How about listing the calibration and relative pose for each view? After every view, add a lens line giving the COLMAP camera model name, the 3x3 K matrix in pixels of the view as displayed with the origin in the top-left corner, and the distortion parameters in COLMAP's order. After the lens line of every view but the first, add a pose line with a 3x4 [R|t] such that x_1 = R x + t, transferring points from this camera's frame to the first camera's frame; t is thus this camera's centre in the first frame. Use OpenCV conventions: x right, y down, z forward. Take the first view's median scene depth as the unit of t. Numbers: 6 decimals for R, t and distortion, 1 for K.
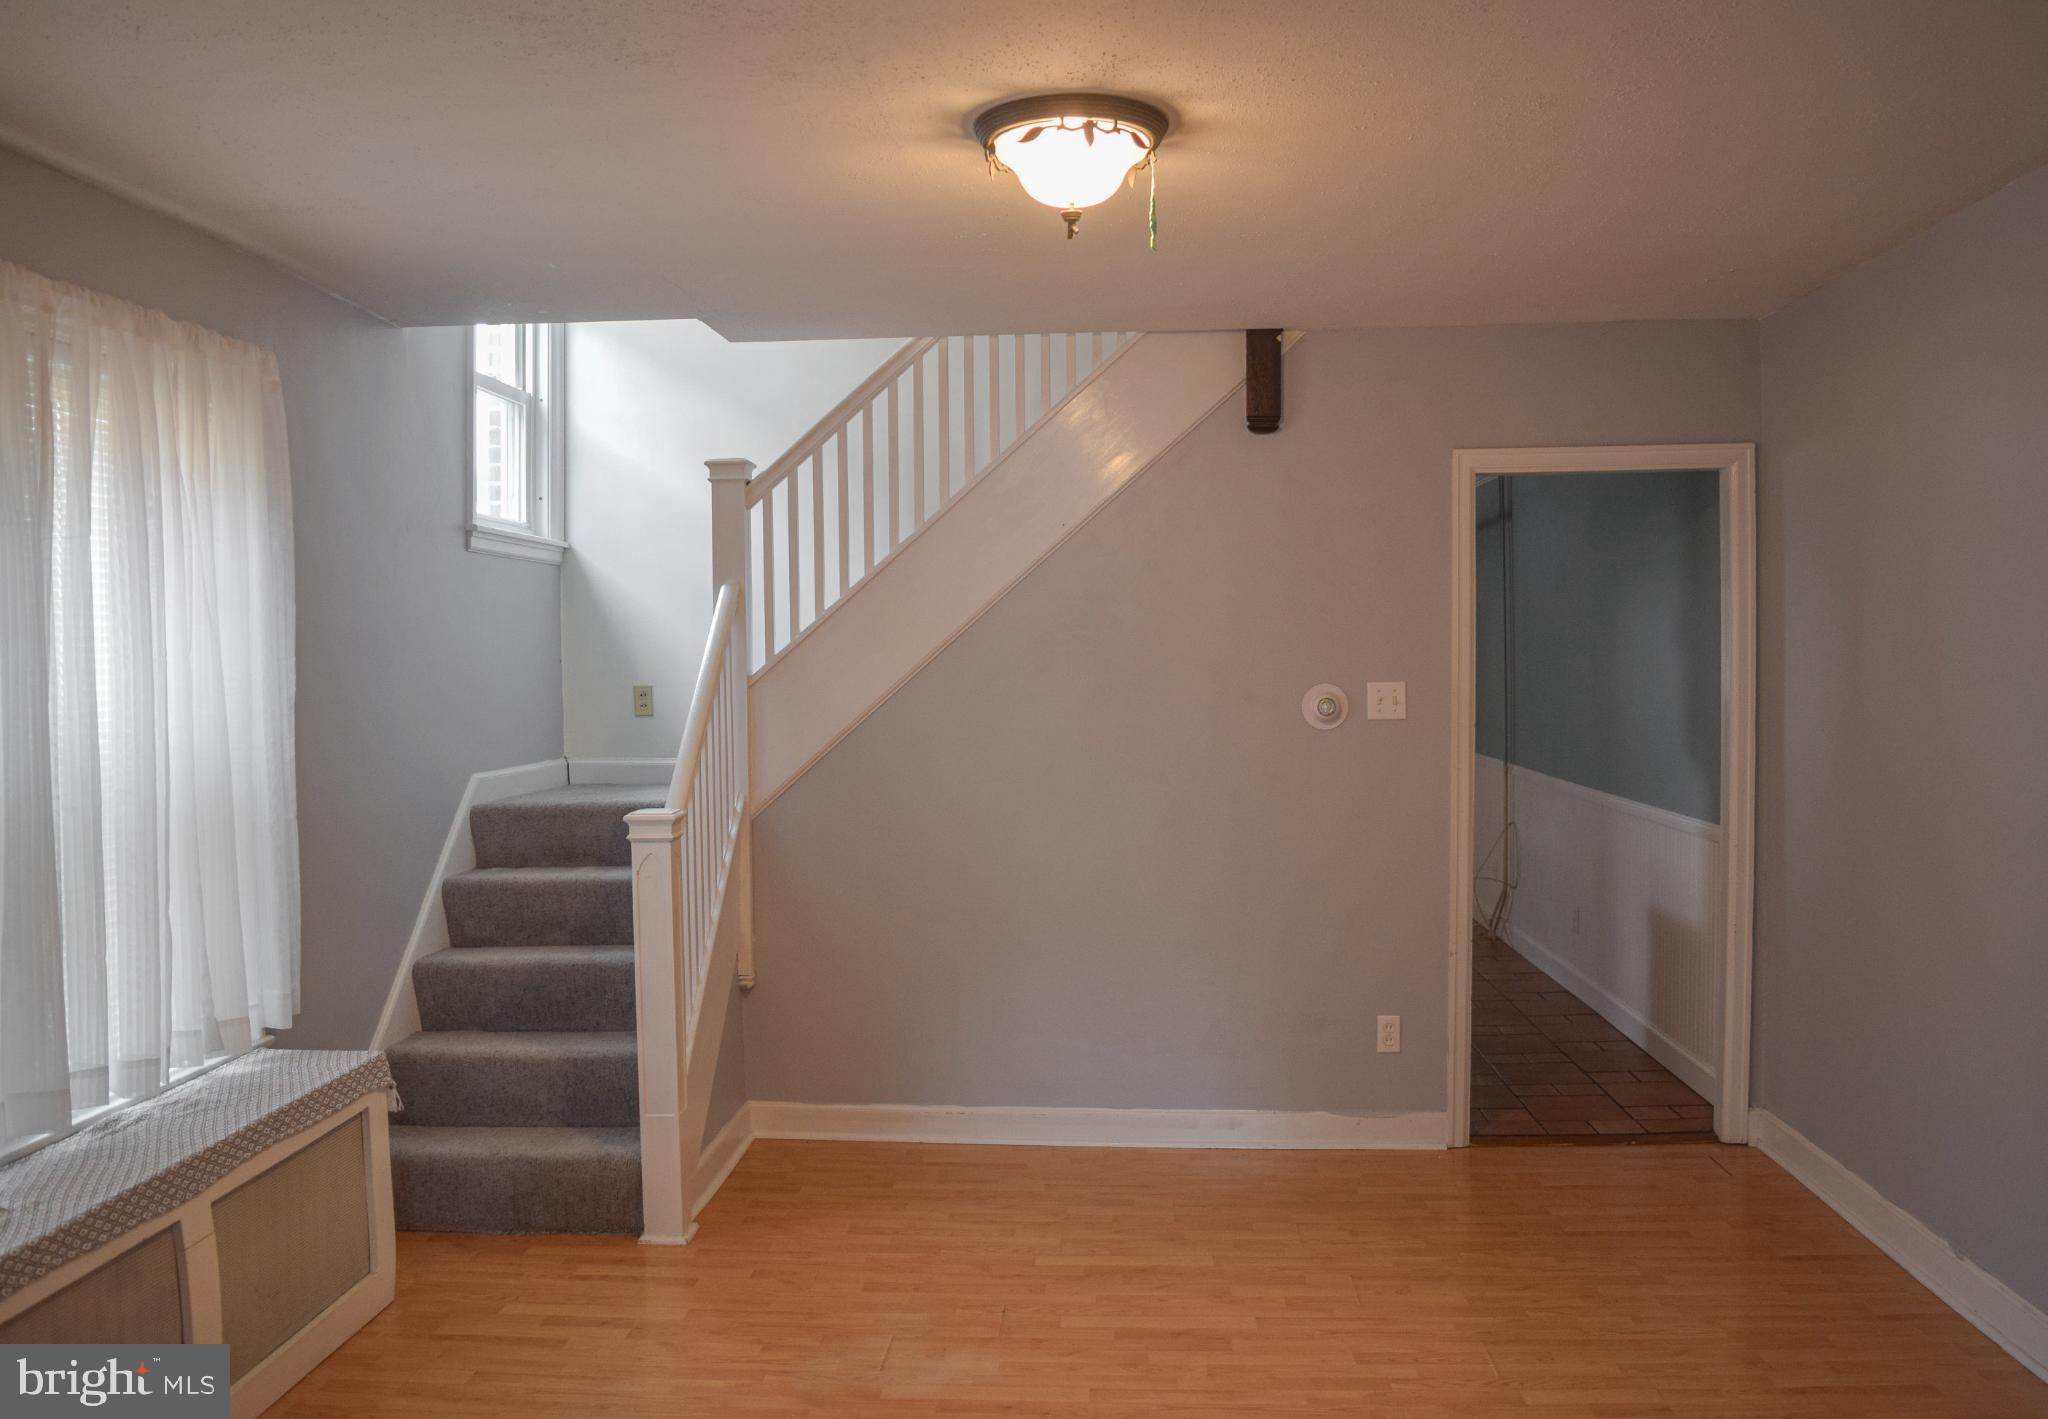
lens RADIAL K [[1725.5, 0, 1024.0], [0, 1725.5, 709.5], [0, 0, 1]] dist [-0.090909, -0.002114]
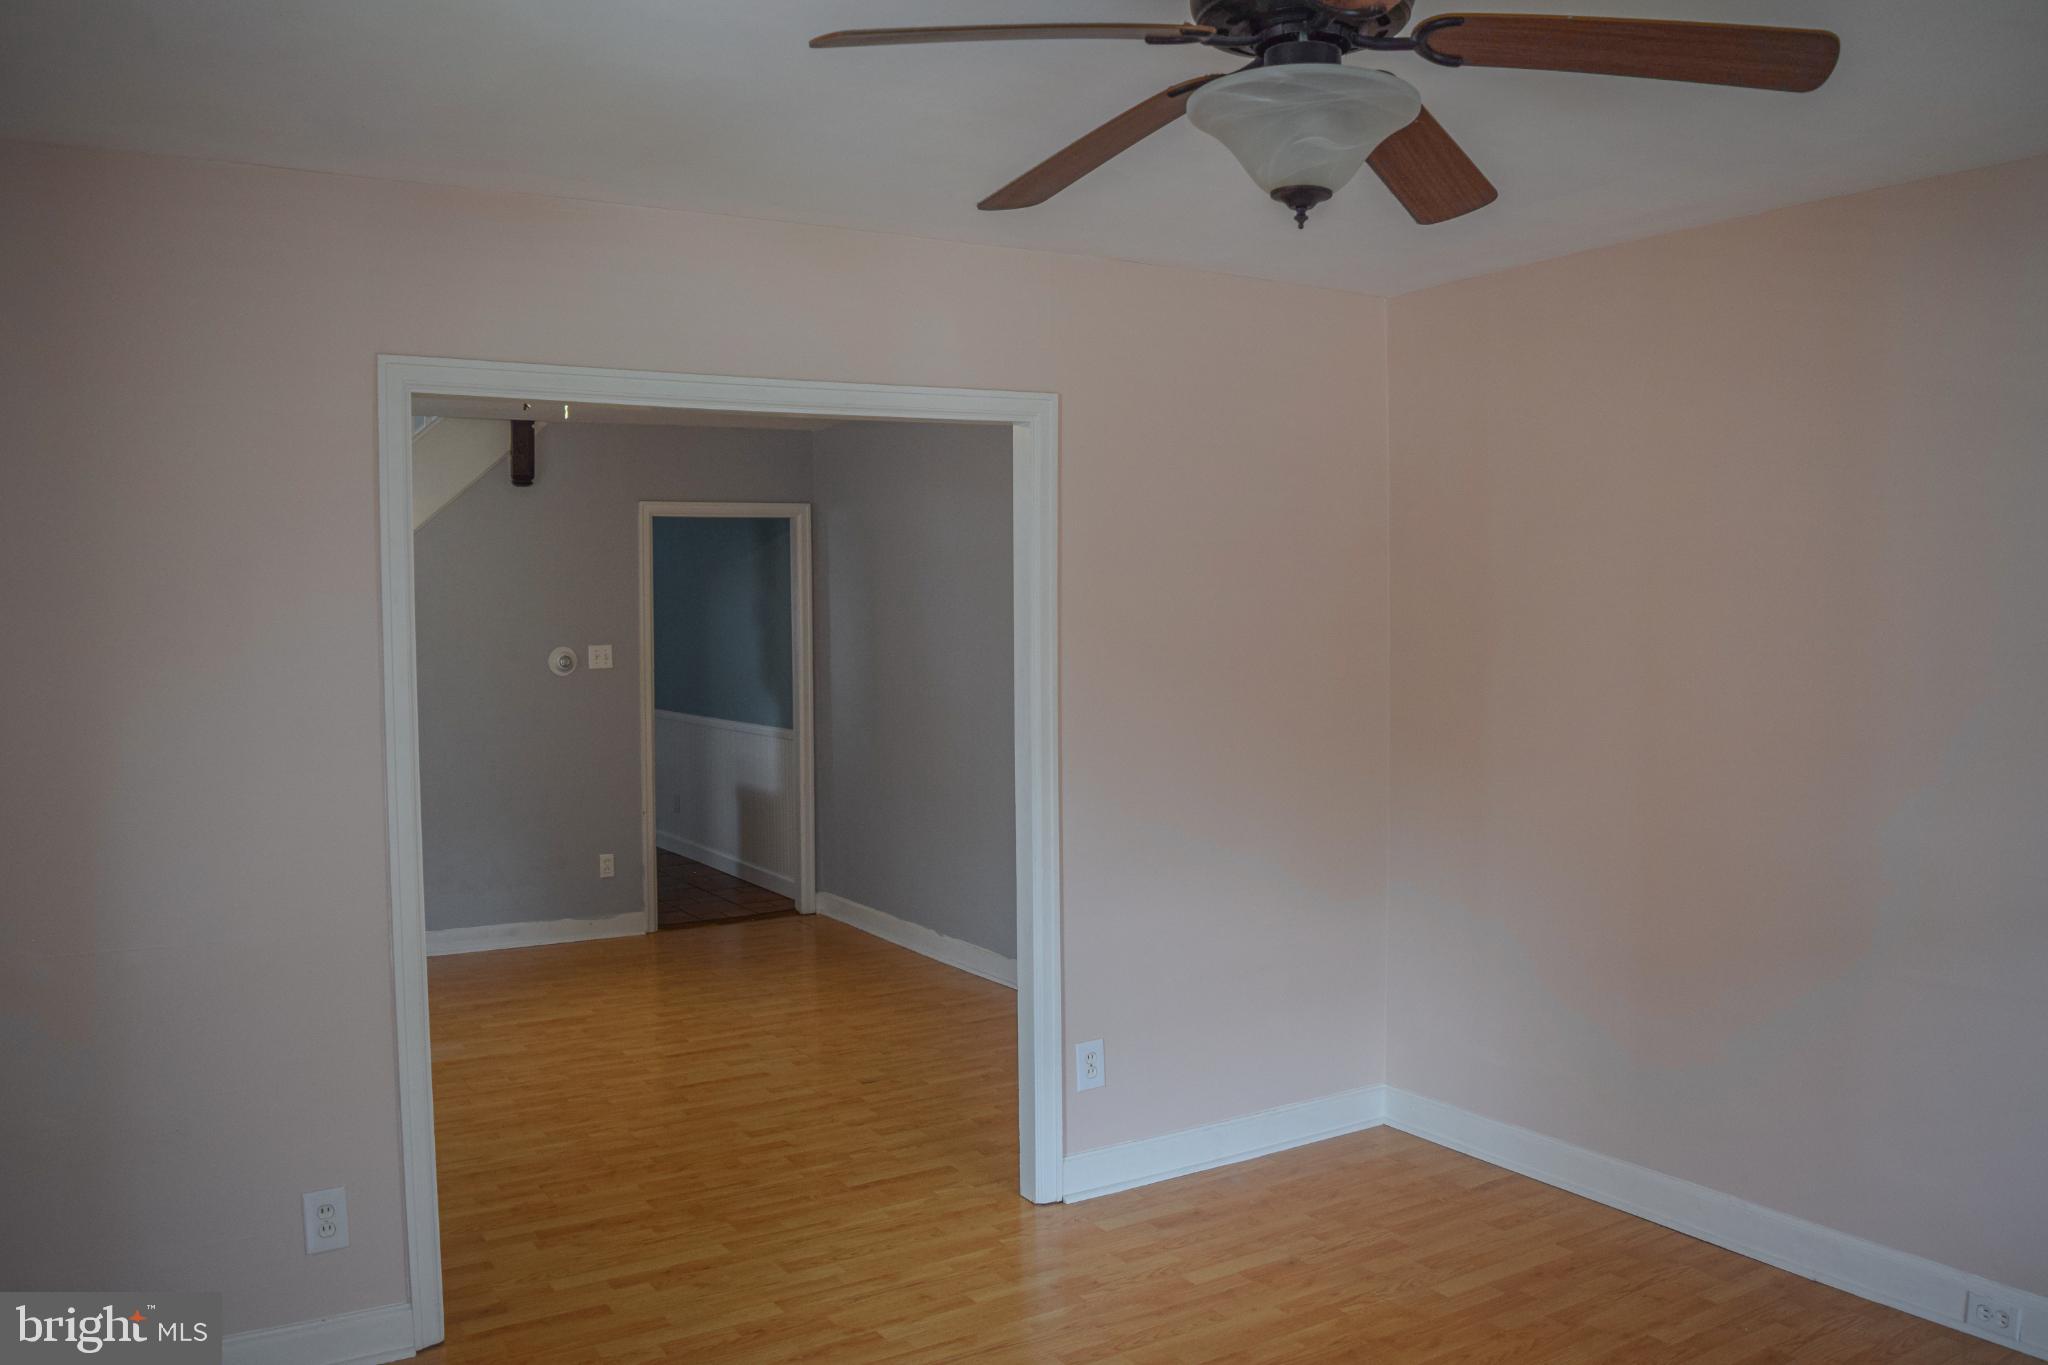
lens RADIAL K [[1614.7, 0, 1024.0], [0, 1614.7, 682.5], [0, 0, 1]] dist [-0.089497, 0.014177]
pose [[0.812503, -0.021129, 0.582574, -0.339291], [0.019828, 0.999766, 0.008605, 0.013607], [-0.582620, 0.004560, 0.812732, -0.442131]]
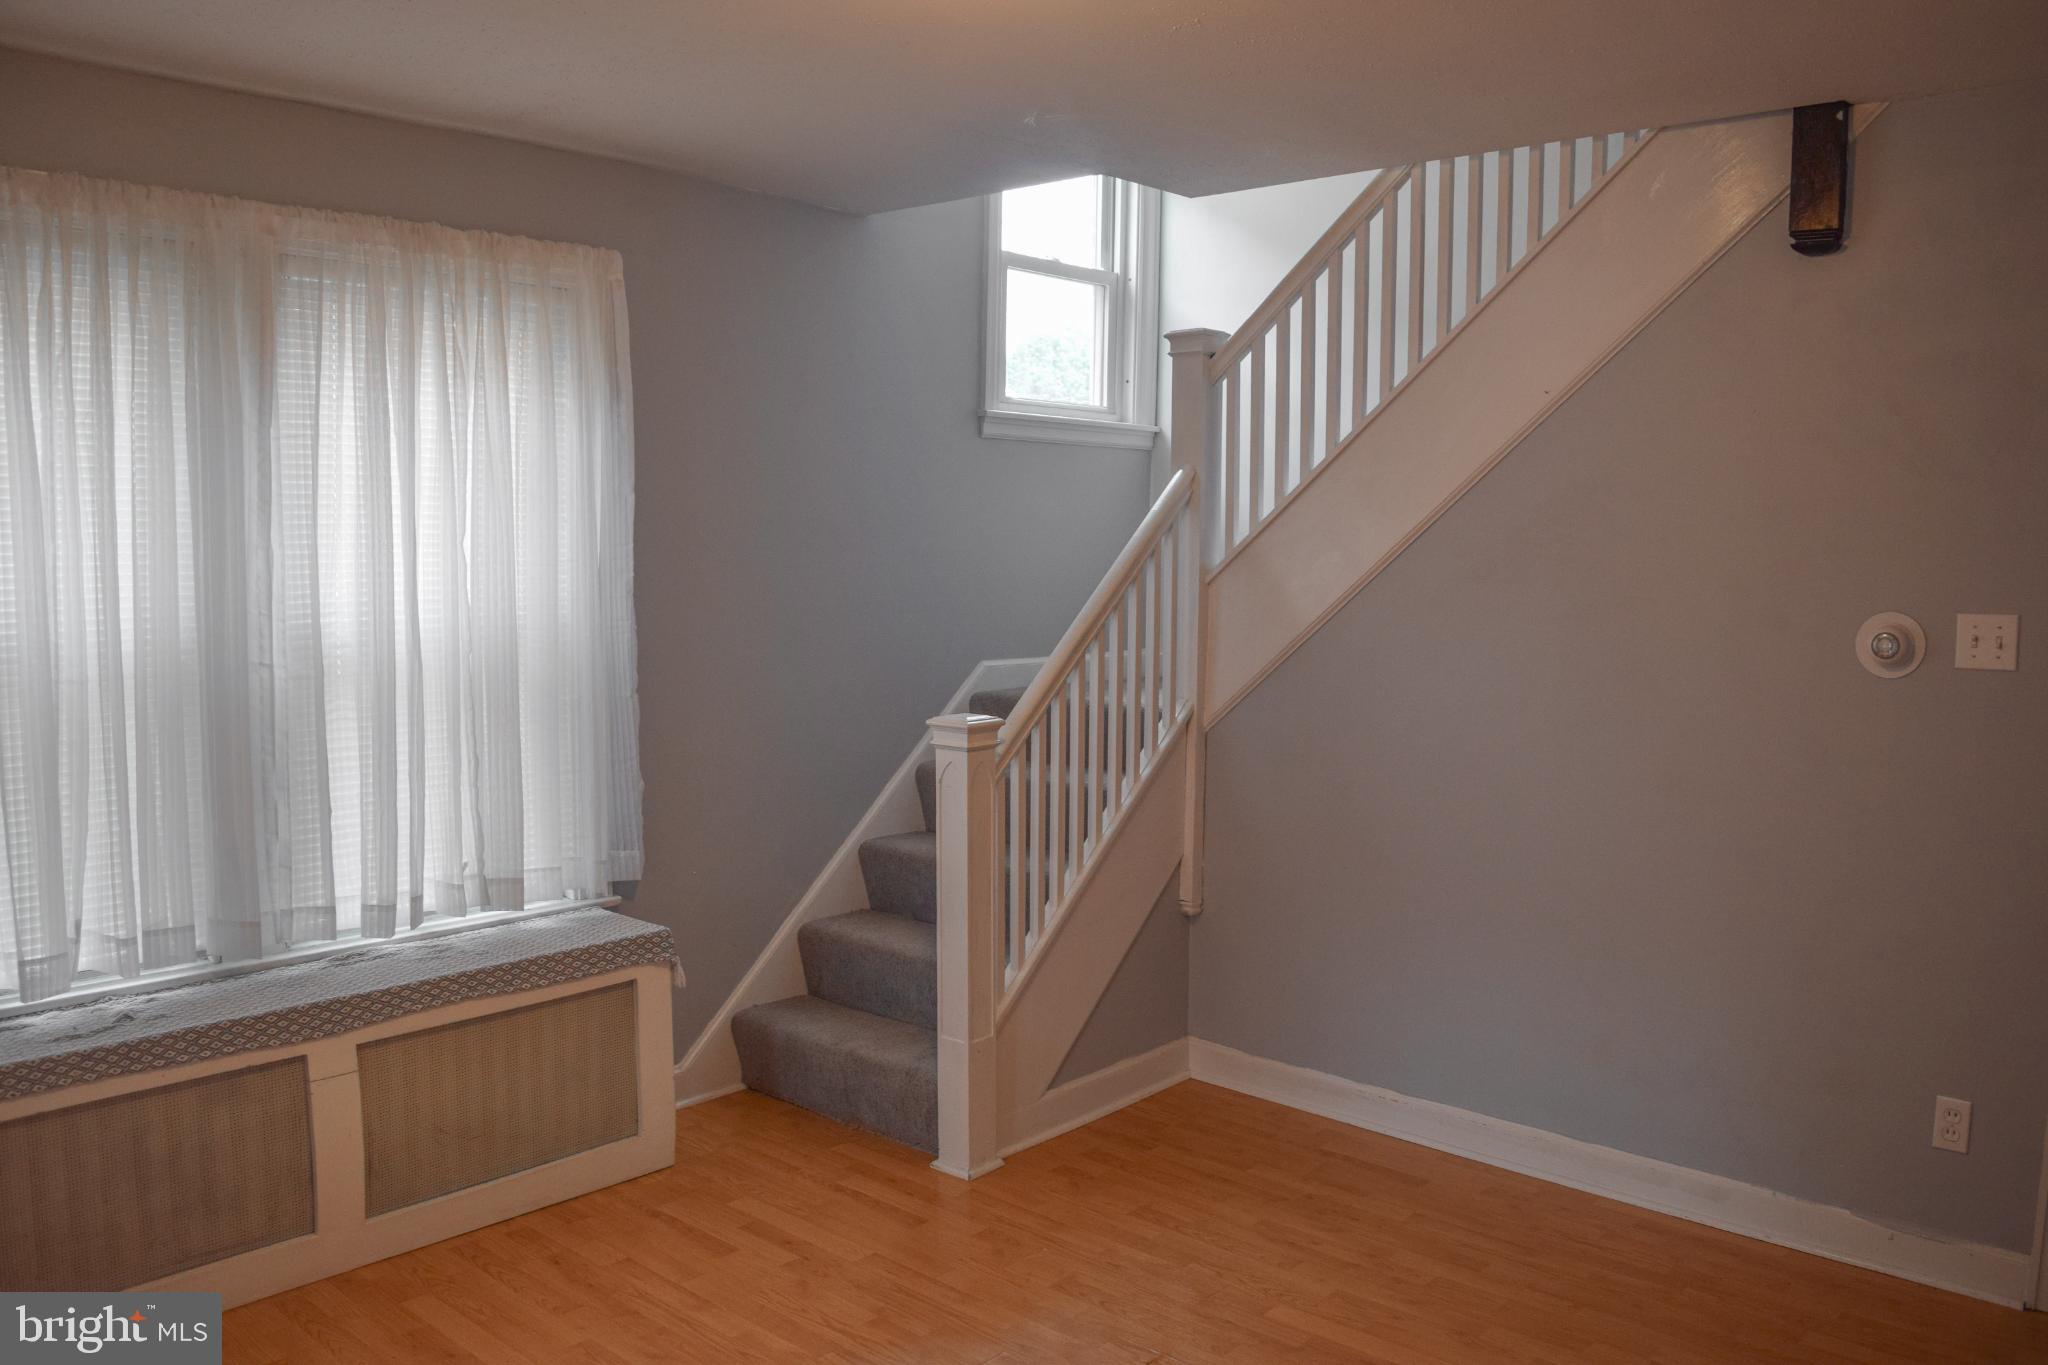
lens RADIAL K [[1614.7, 0, 1024.0], [0, 1614.7, 682.5], [0, 0, 1]] dist [-0.089497, 0.014177]
pose [[0.784939, 0.072713, -0.615292, 0.293653], [-0.035889, 0.996758, 0.072009, -0.019779], [0.618533, -0.034440, 0.785003, 0.284318]]
